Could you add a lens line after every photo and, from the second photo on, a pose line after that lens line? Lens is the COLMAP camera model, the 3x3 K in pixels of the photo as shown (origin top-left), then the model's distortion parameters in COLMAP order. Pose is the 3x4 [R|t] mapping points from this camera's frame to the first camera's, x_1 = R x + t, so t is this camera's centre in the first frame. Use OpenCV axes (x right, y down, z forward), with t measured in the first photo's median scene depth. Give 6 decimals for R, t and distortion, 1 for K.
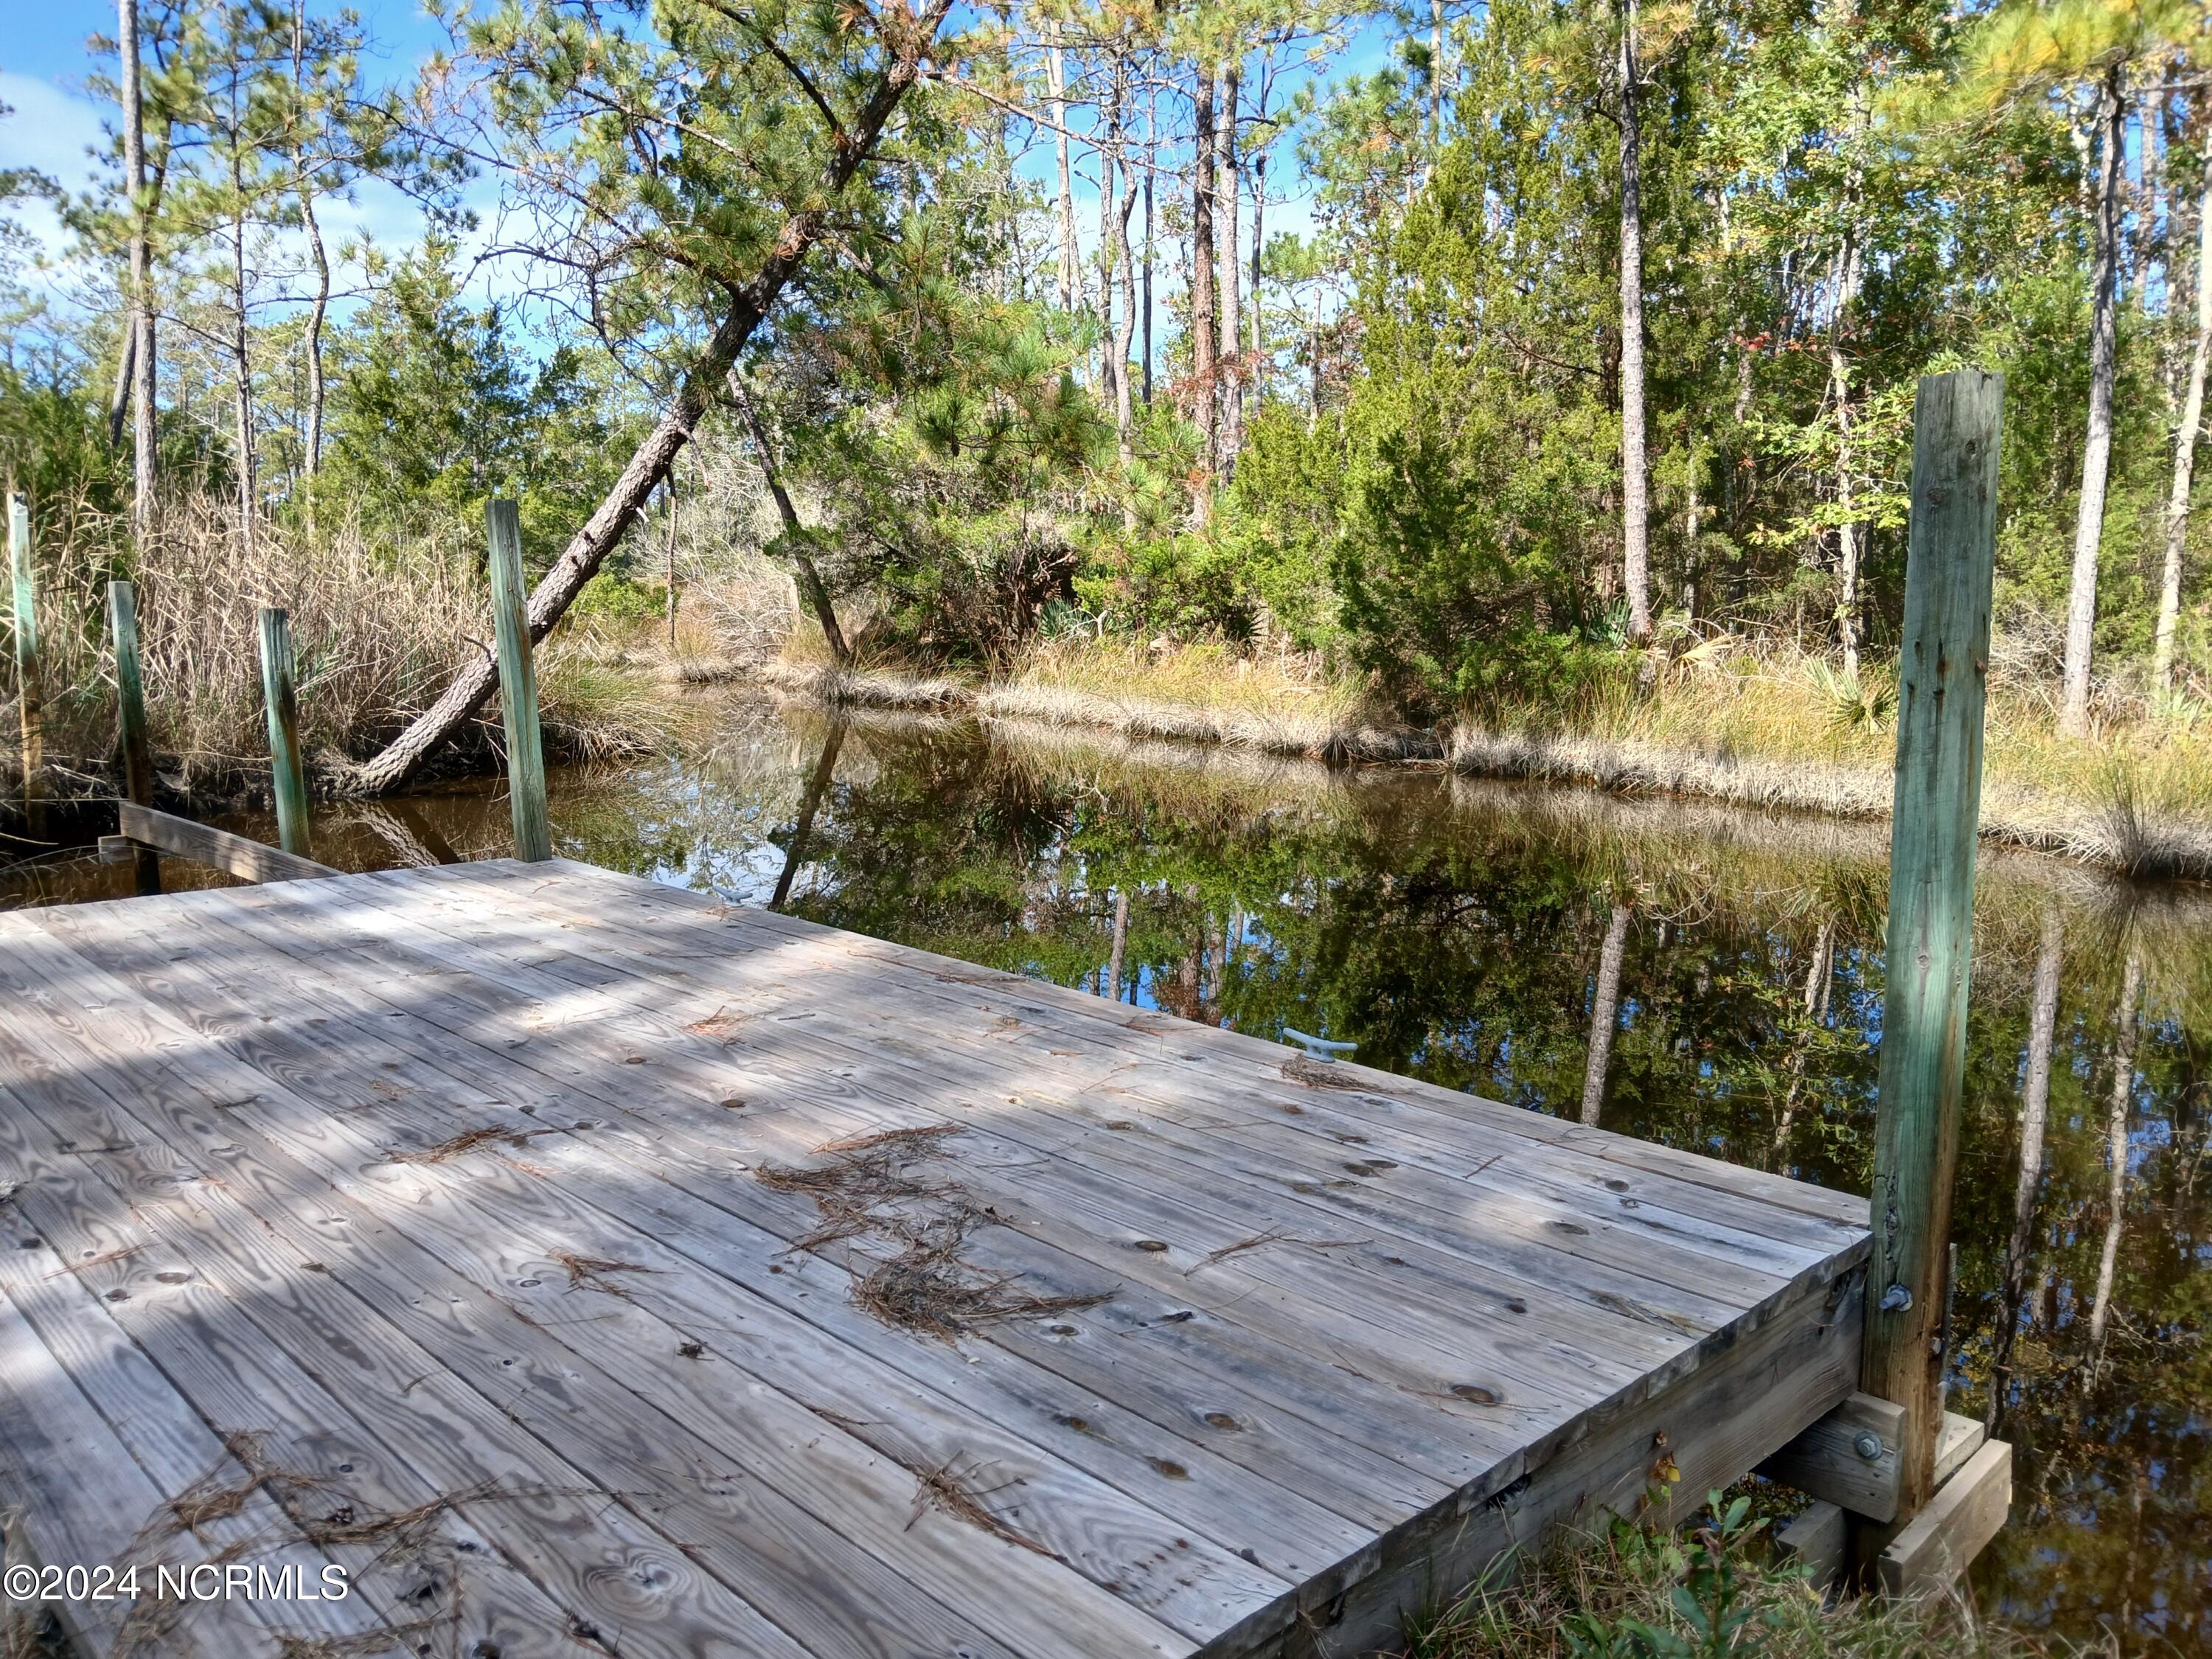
lens RADIAL K [[1676.0, 0, 1106.0], [0, 1676.0, 829.5], [0, 0, 1]] dist [0.041772, -0.156018]
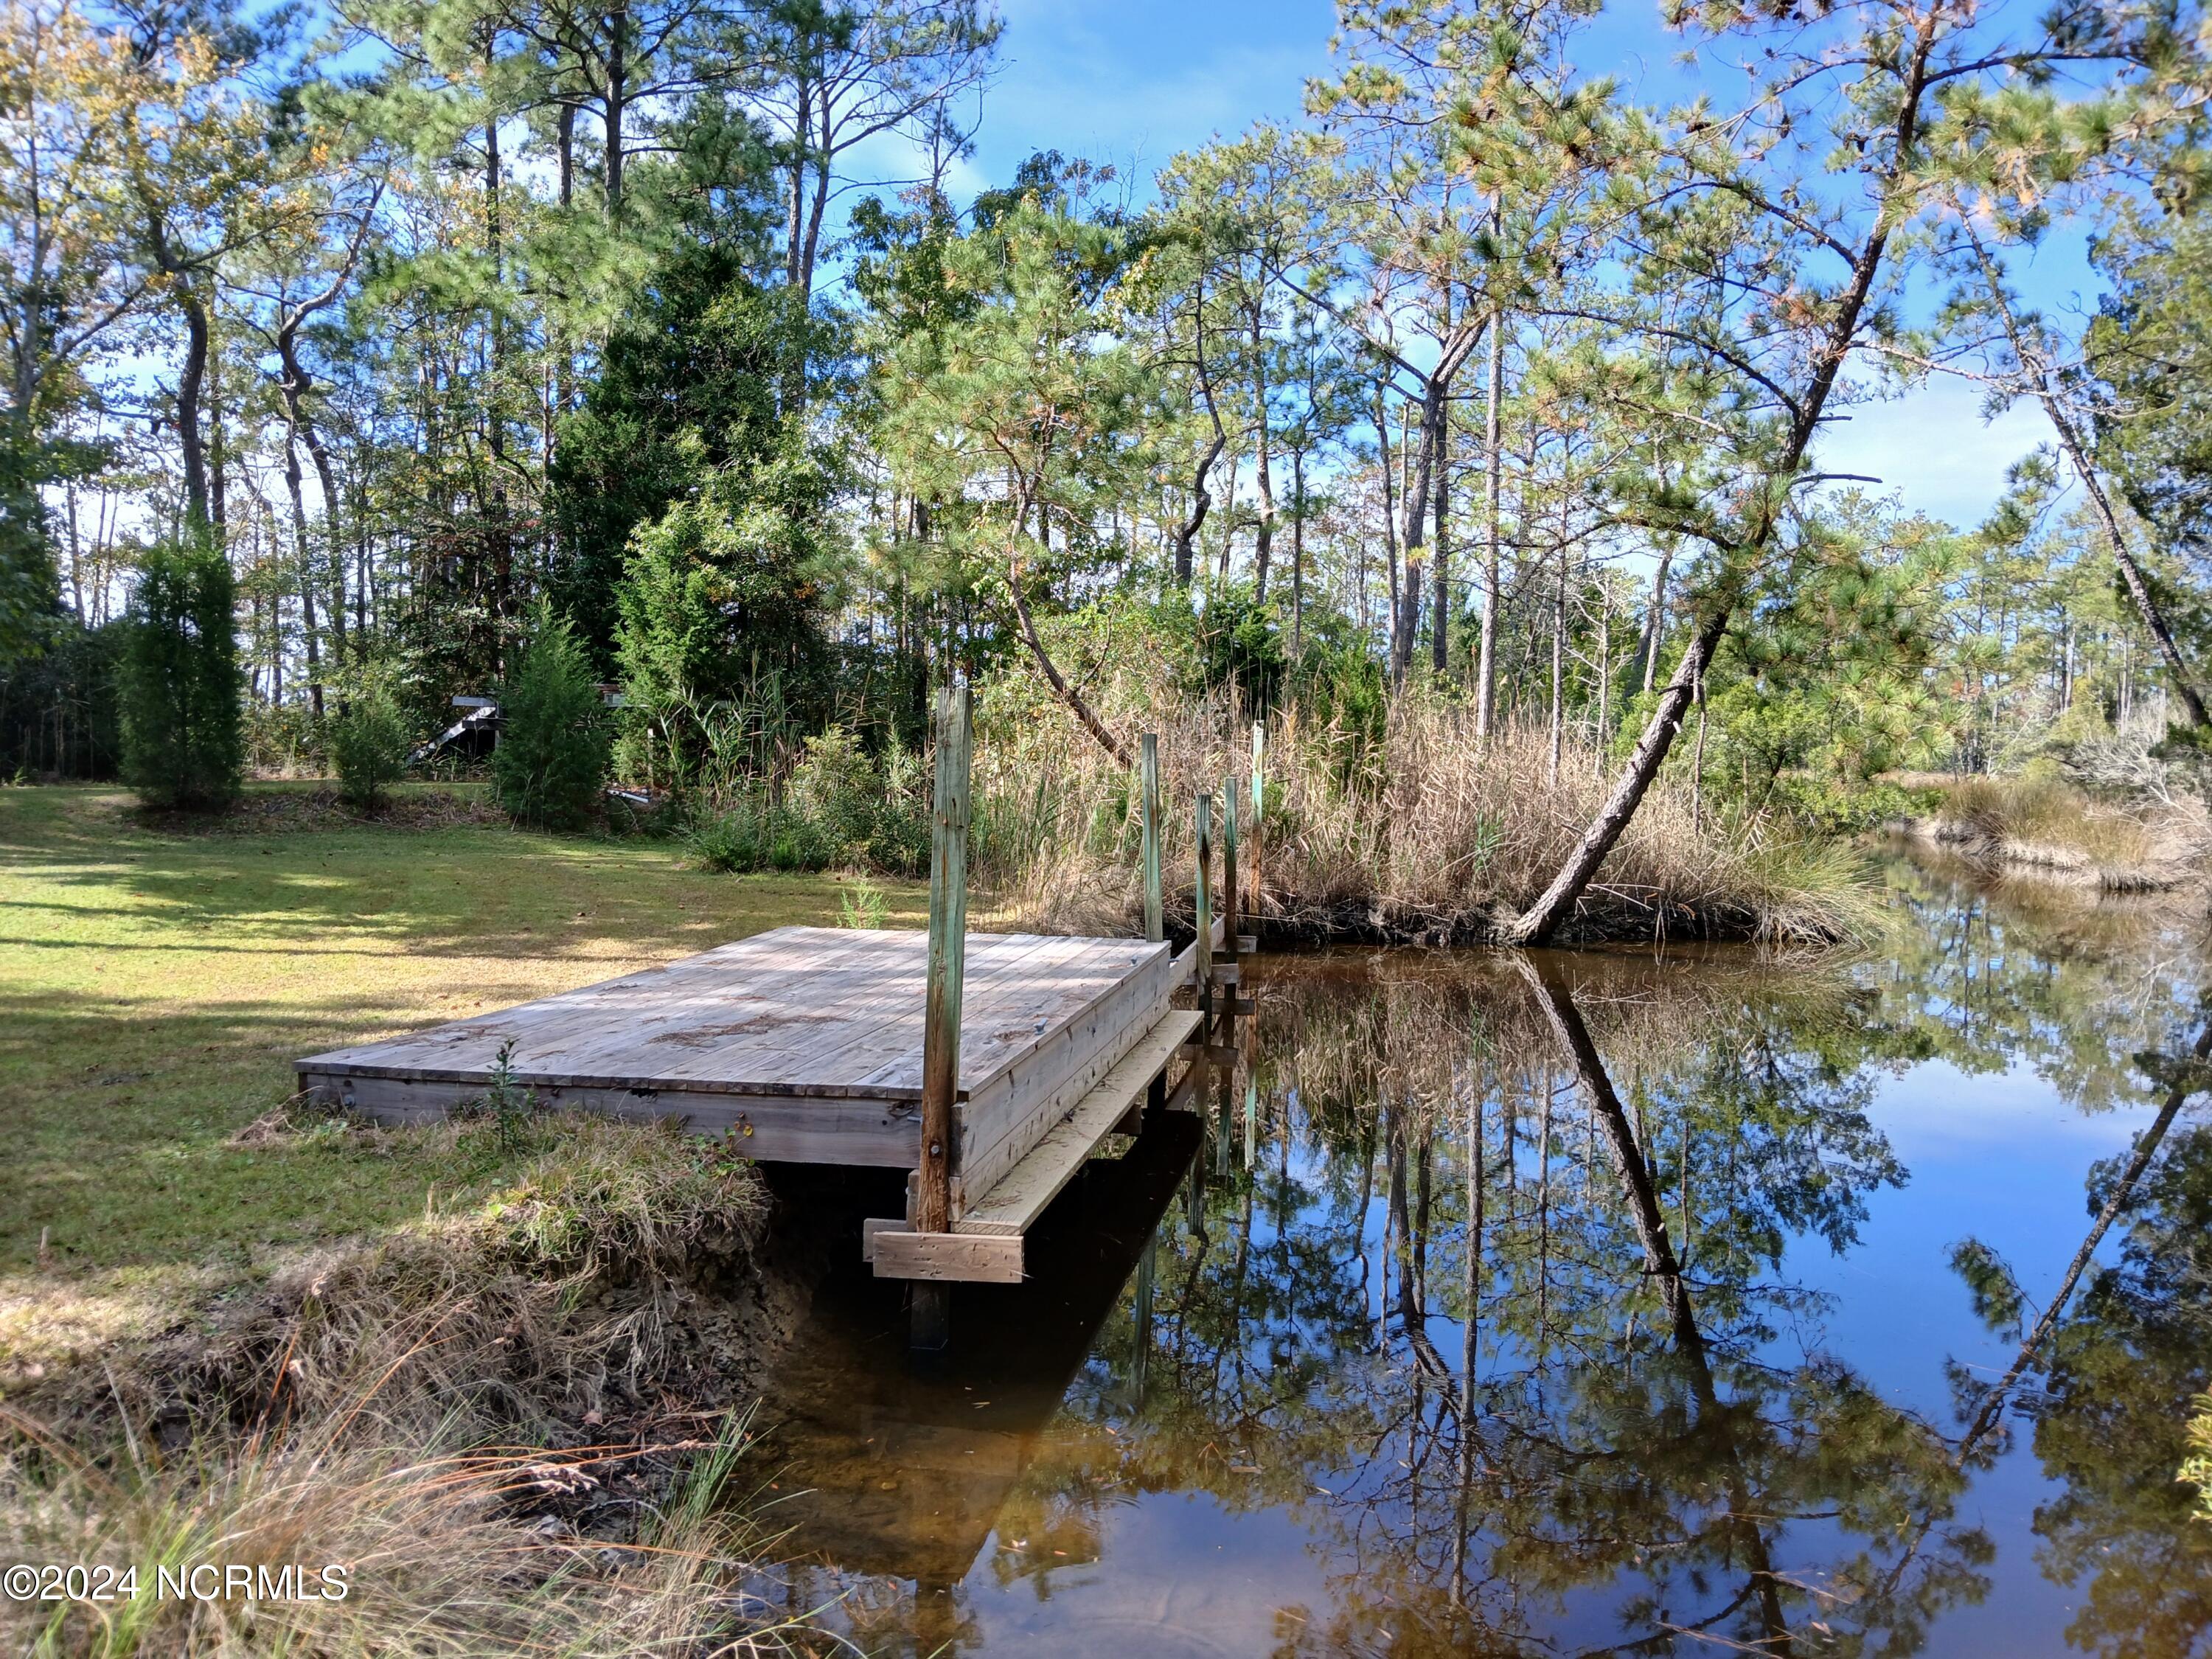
lens RADIAL K [[1694.8, 0, 1103.6], [0, 1694.8, 818.1], [0, 0, 1]] dist [0.048092, -0.134755]
pose [[0.591912, 0.026696, -0.805560, 0.284519], [-0.126896, 0.990074, -0.060430, 0.002150], [0.795951, 0.137992, 0.589424, -0.026067]]
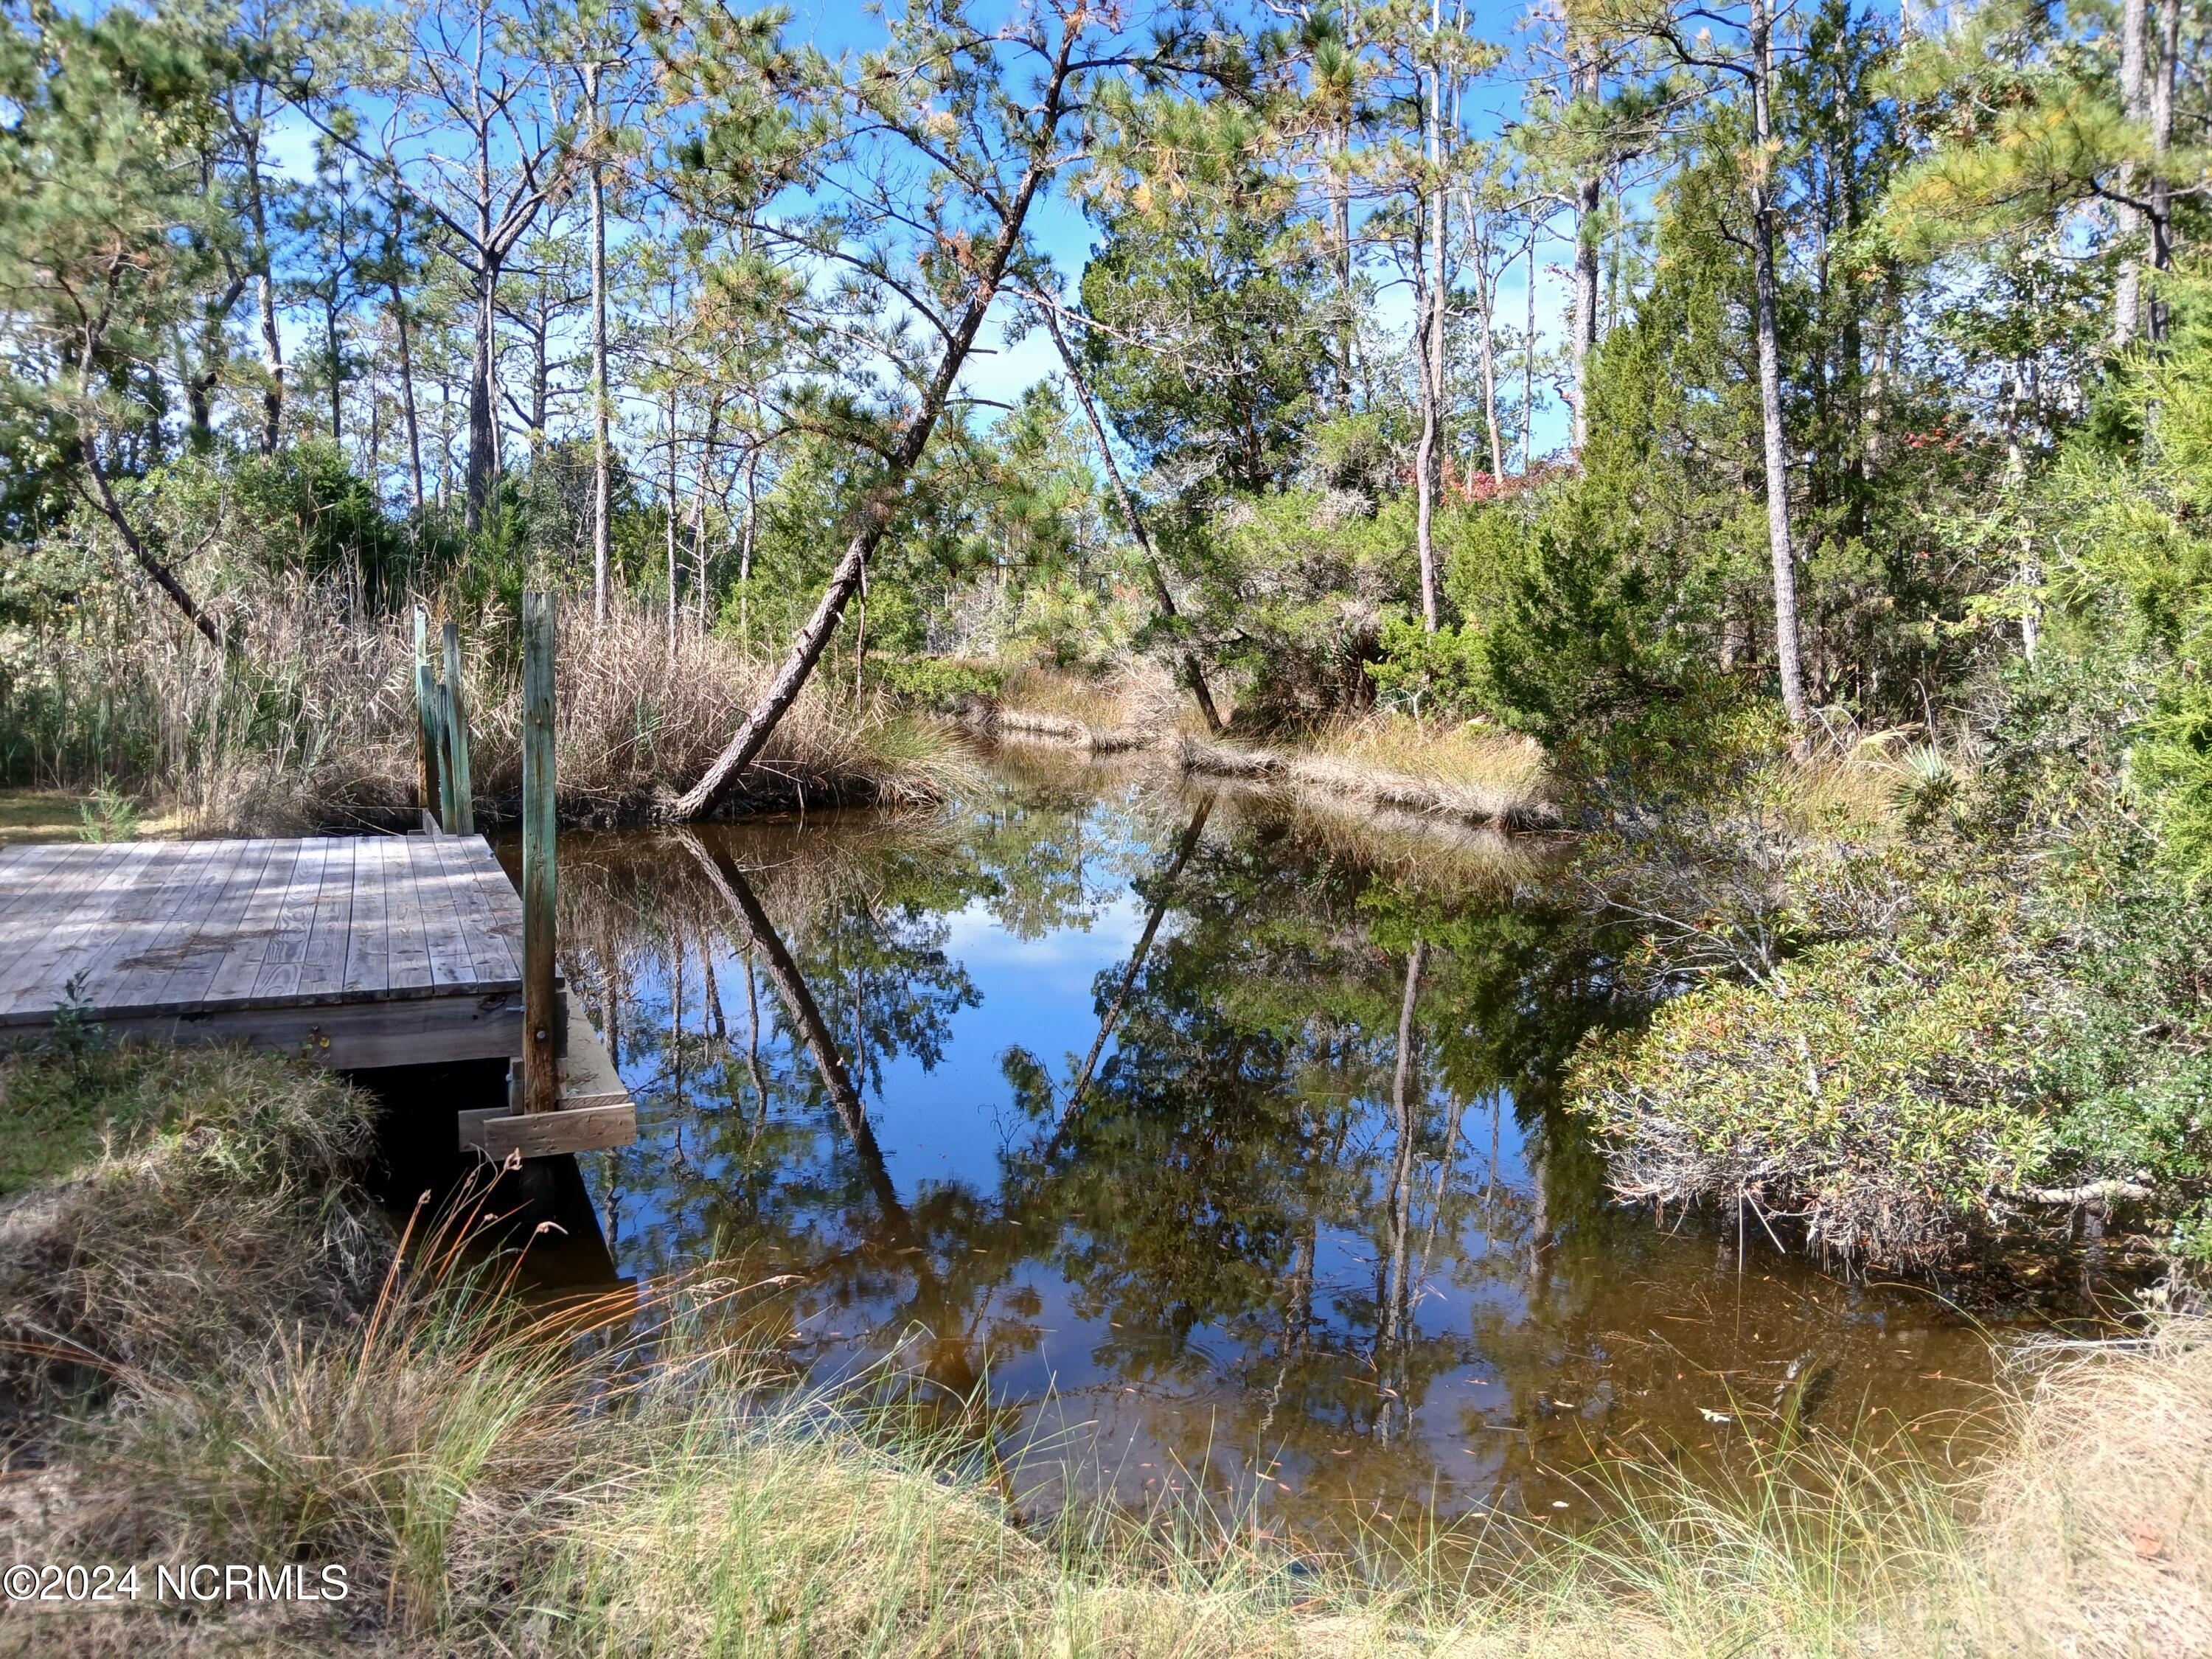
lens RADIAL K [[1676.0, 0, 1106.0], [0, 1676.0, 829.5], [0, 0, 1]] dist [0.041772, -0.156018]
pose [[0.937218, 0.037661, -0.346705, 0.240602], [-0.053312, 0.997939, -0.035712, 0.011453], [0.344645, 0.051953, 0.937294, -0.108297]]
